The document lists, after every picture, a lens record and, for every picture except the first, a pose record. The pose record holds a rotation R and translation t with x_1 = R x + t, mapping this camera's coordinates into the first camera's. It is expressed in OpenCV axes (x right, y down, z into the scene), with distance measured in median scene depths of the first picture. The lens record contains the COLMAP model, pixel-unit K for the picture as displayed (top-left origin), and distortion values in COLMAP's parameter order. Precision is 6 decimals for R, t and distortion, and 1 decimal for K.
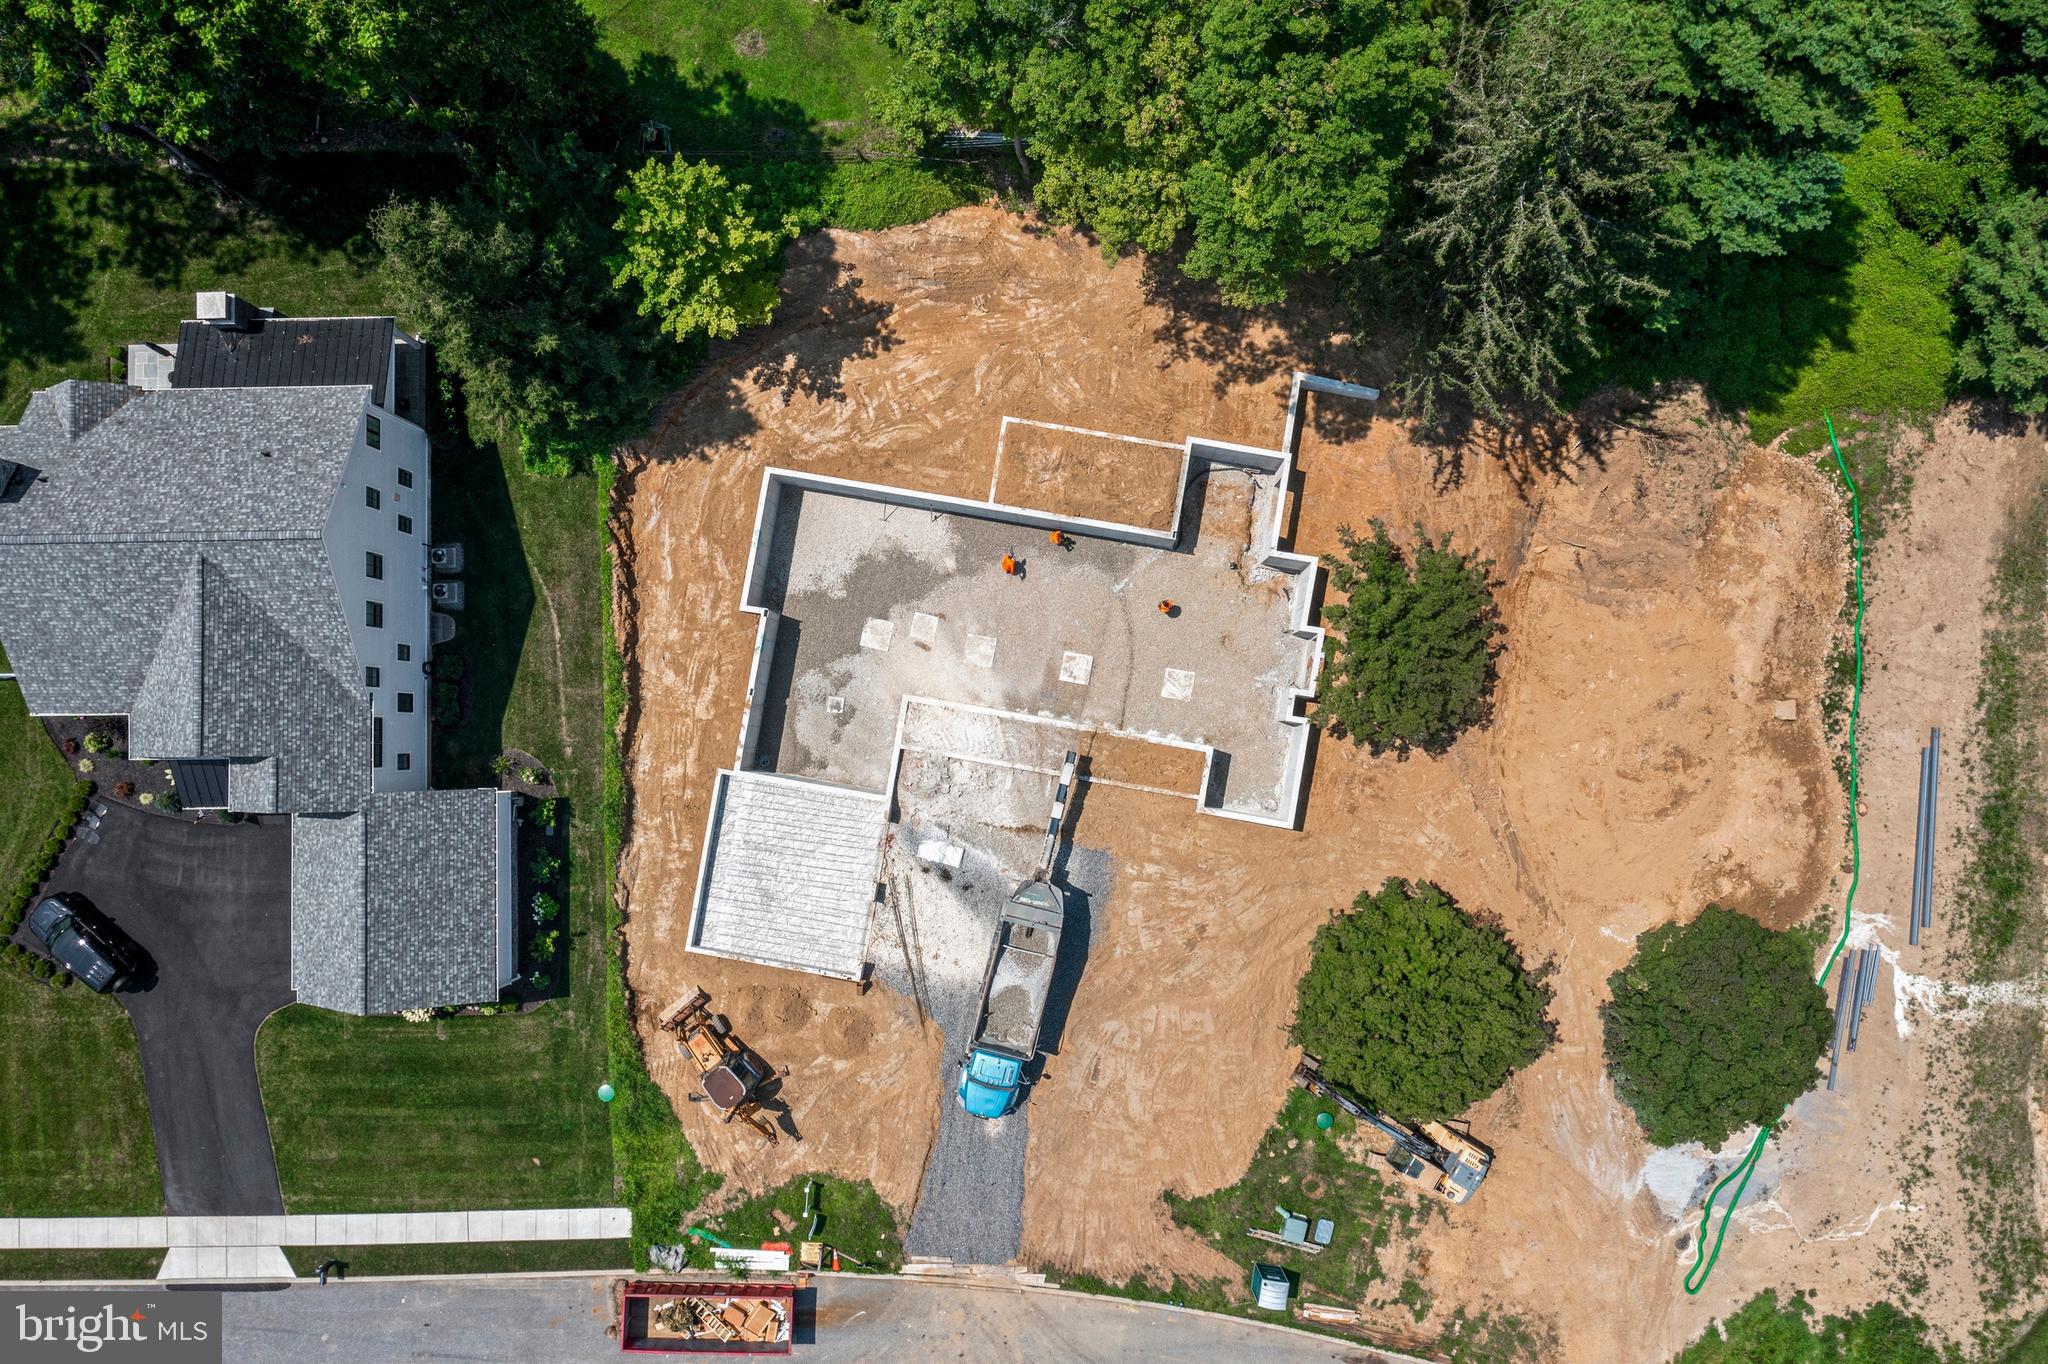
lens RADIAL K [[1624.7, 0, 1026.3], [0, 1624.7, 660.0], [0, 0, 1]] dist [-0.022118, 0.014908]
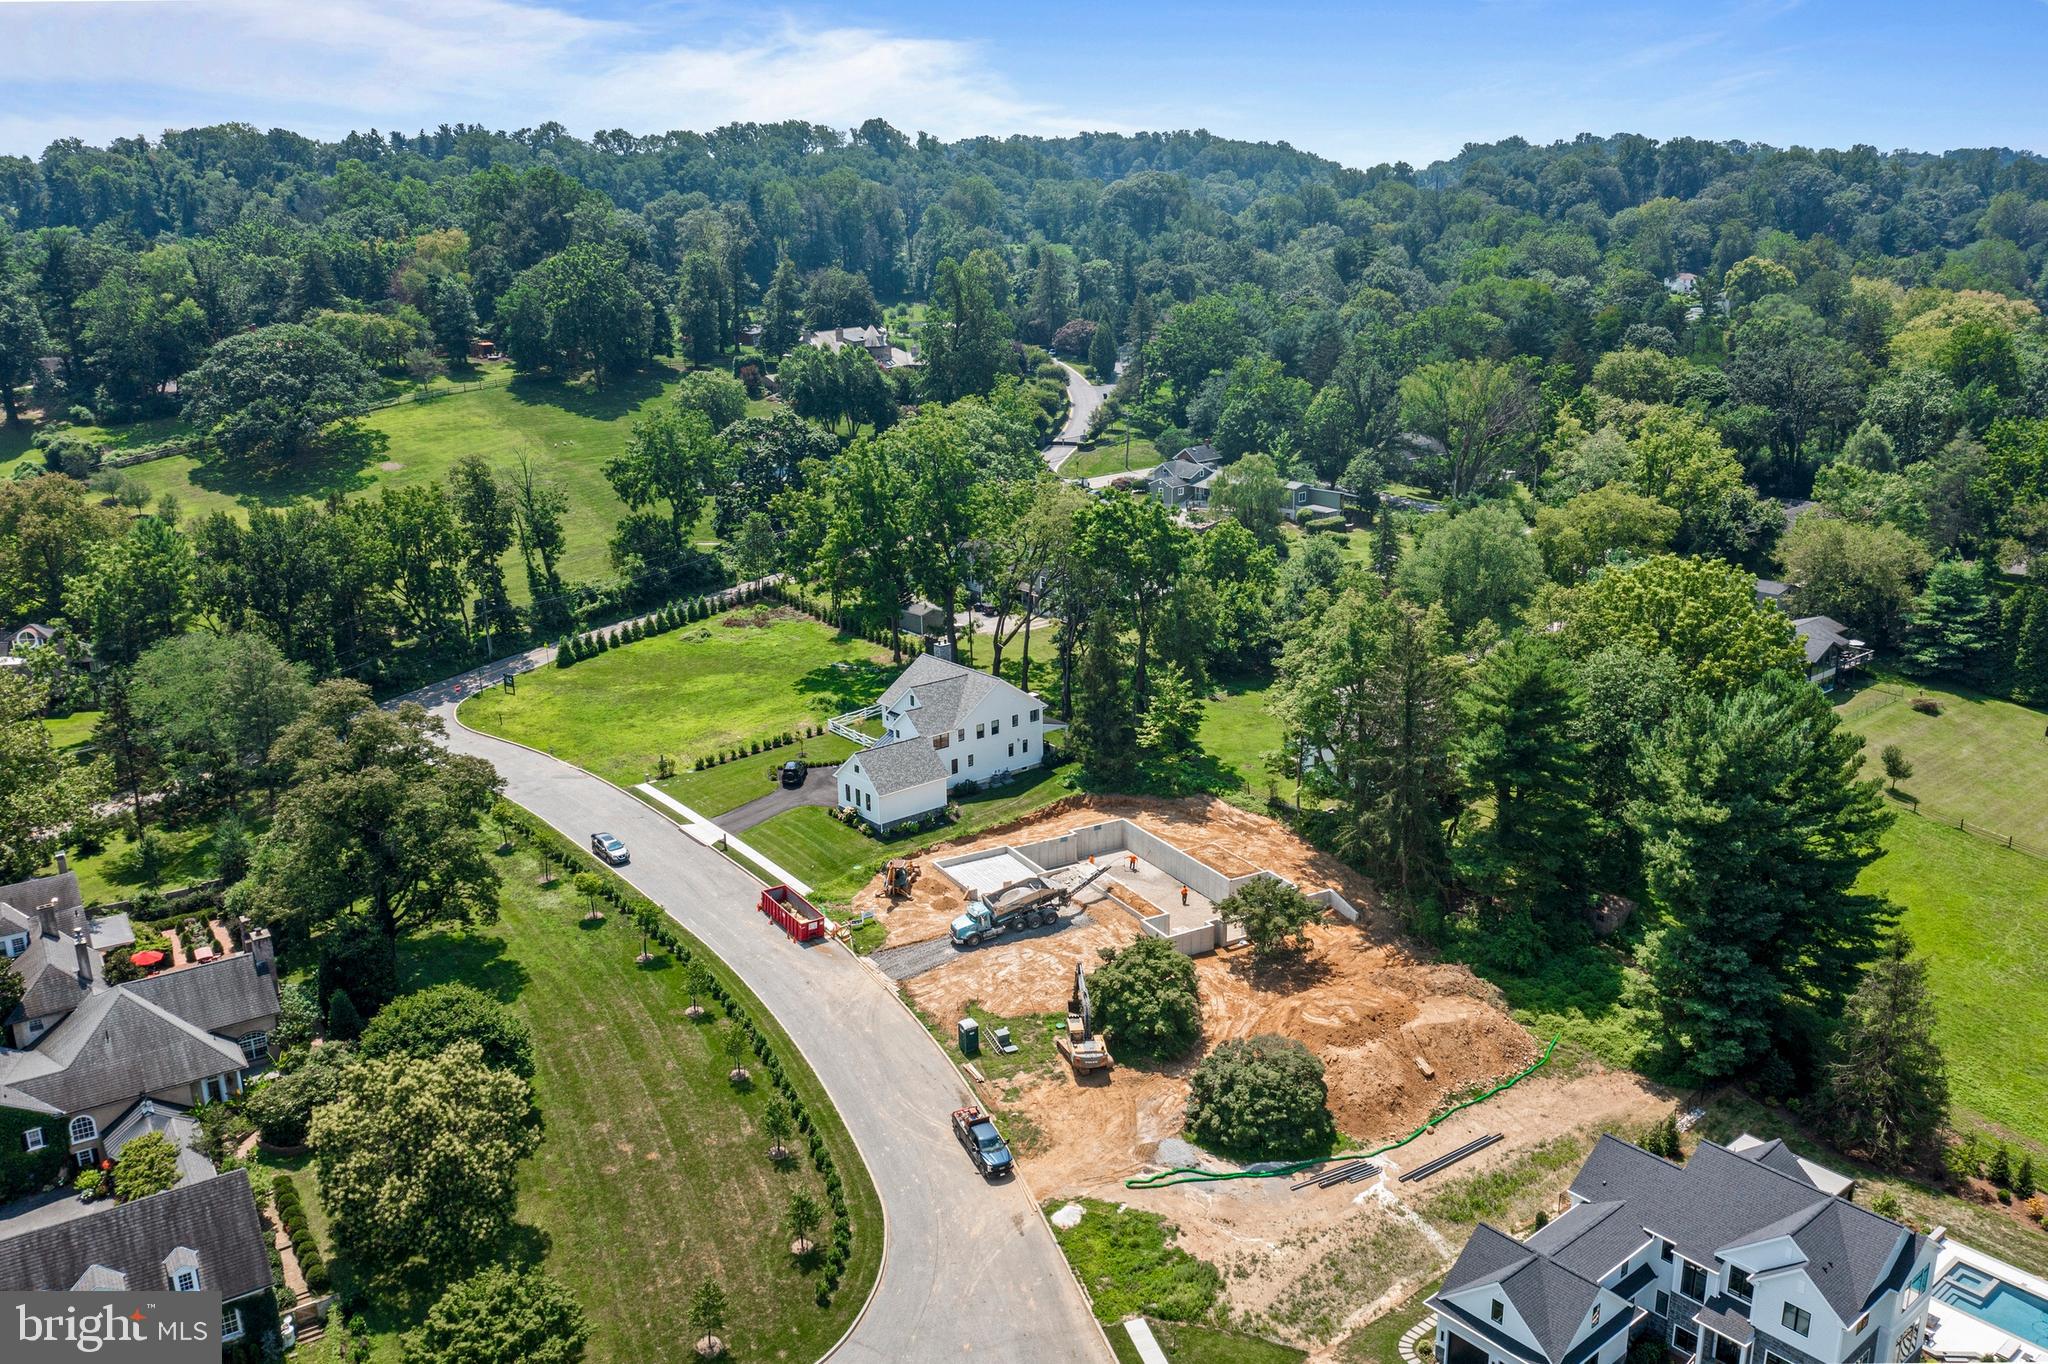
lens RADIAL K [[1624.7, 0, 1018.2], [0, 1624.7, 690.2], [0, 0, 1]] dist [-0.022118, 0.014908]
pose [[0.622553, 0.240750, -0.744625, 1.404138], [-0.782101, 0.224584, -0.581274, 1.284206], [0.027289, 0.944246, 0.328107, 0.074529]]
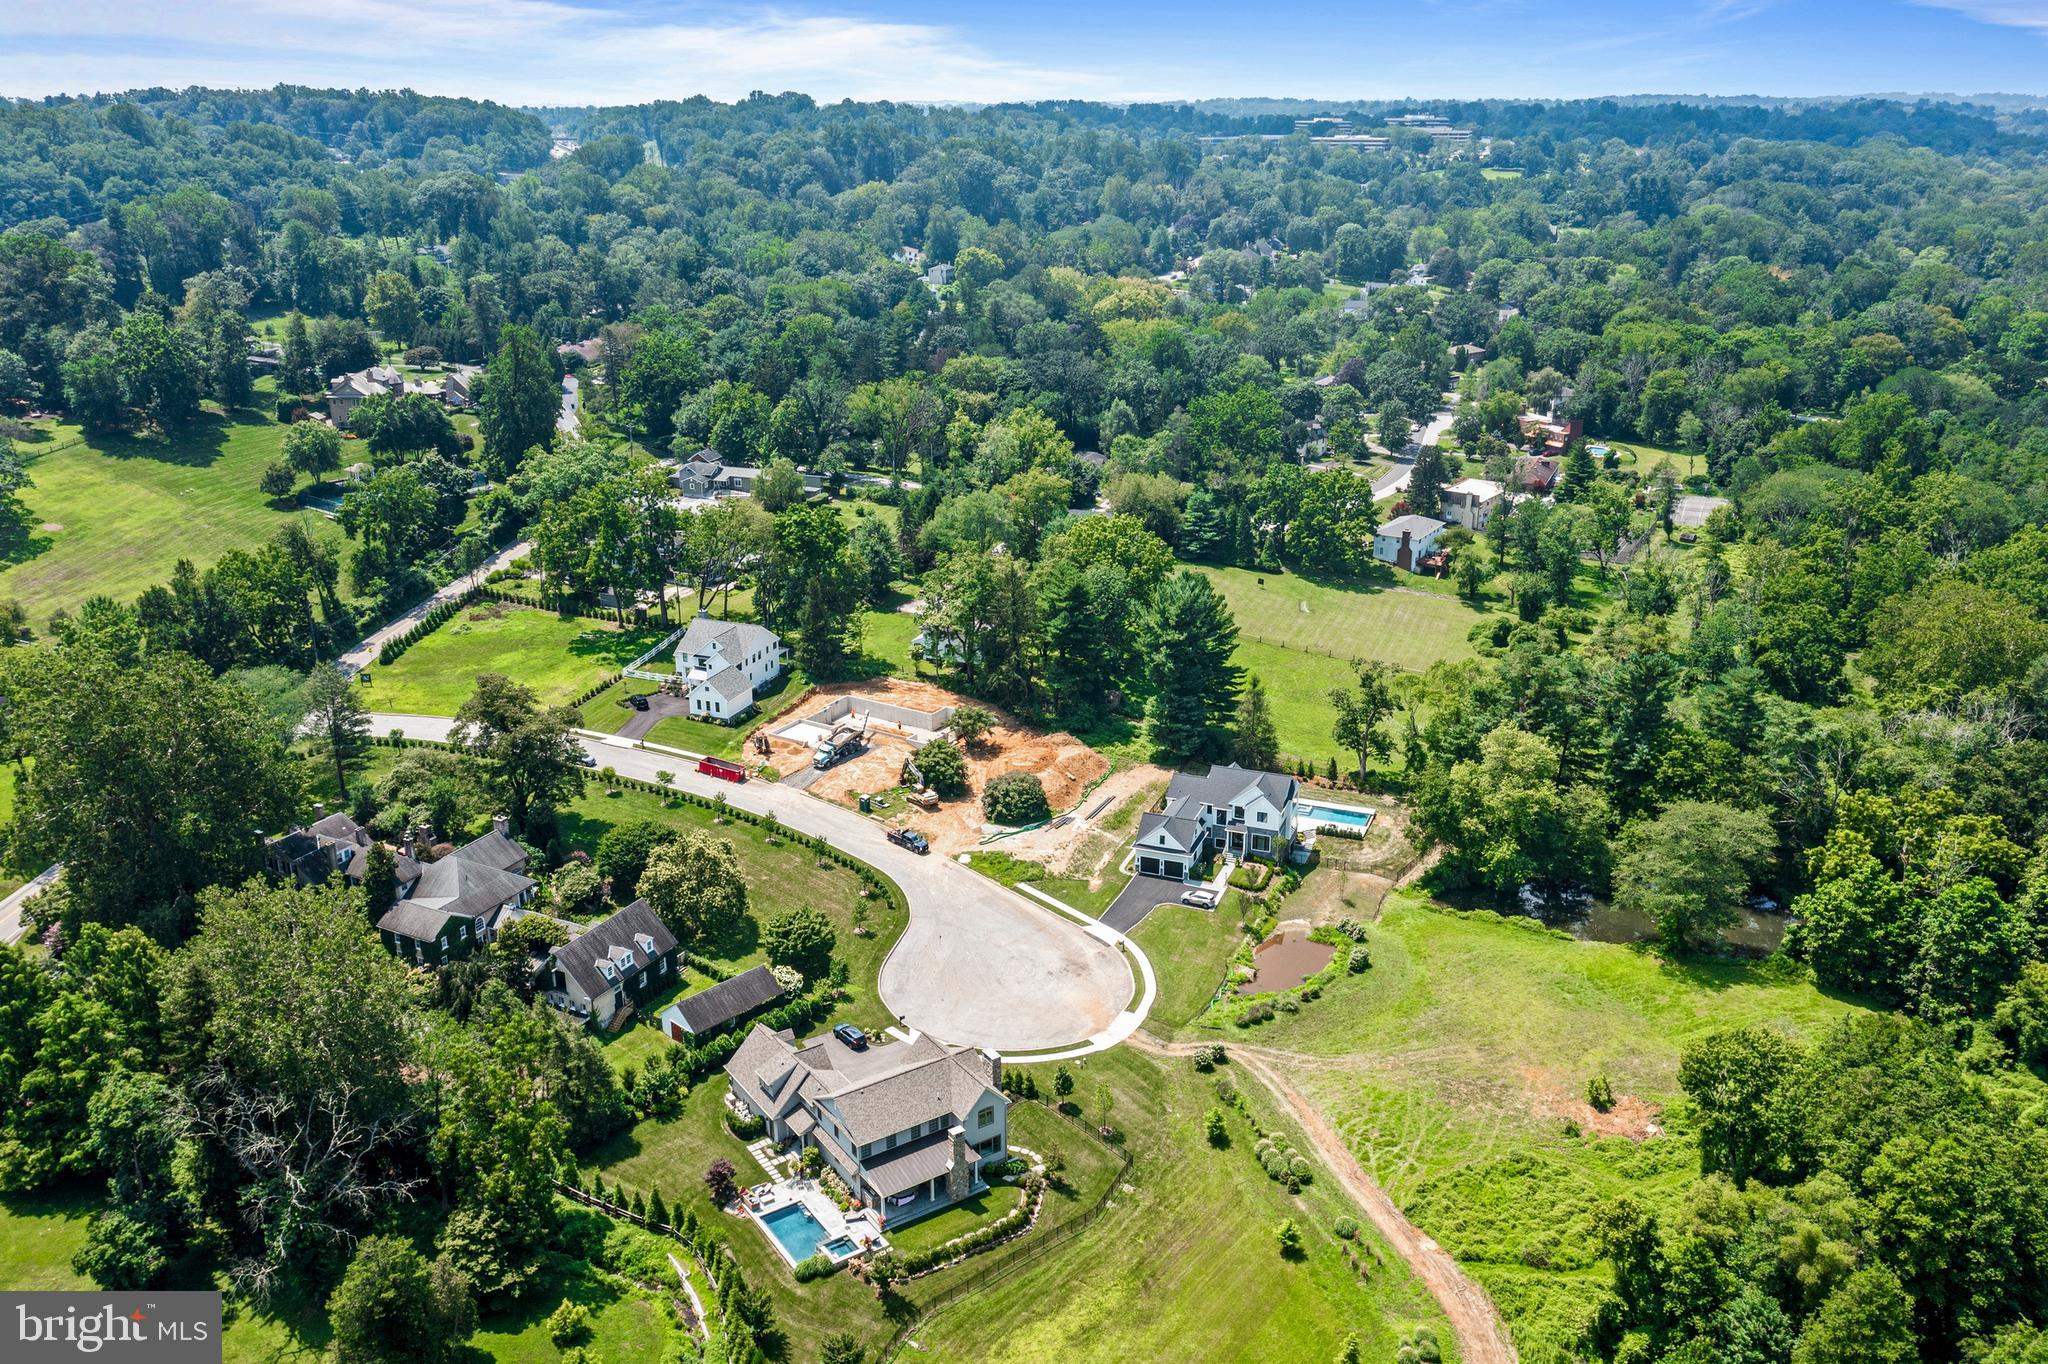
lens RADIAL K [[1624.7, 0, 1026.8], [0, 1624.7, 681.1], [0, 0, 1]] dist [-0.022118, 0.014908]
pose [[0.924603, 0.149151, -0.350519, 1.641691], [-0.380852, 0.343043, -0.858646, 3.136036], [-0.007824, 0.927402, 0.373983, -0.532564]]
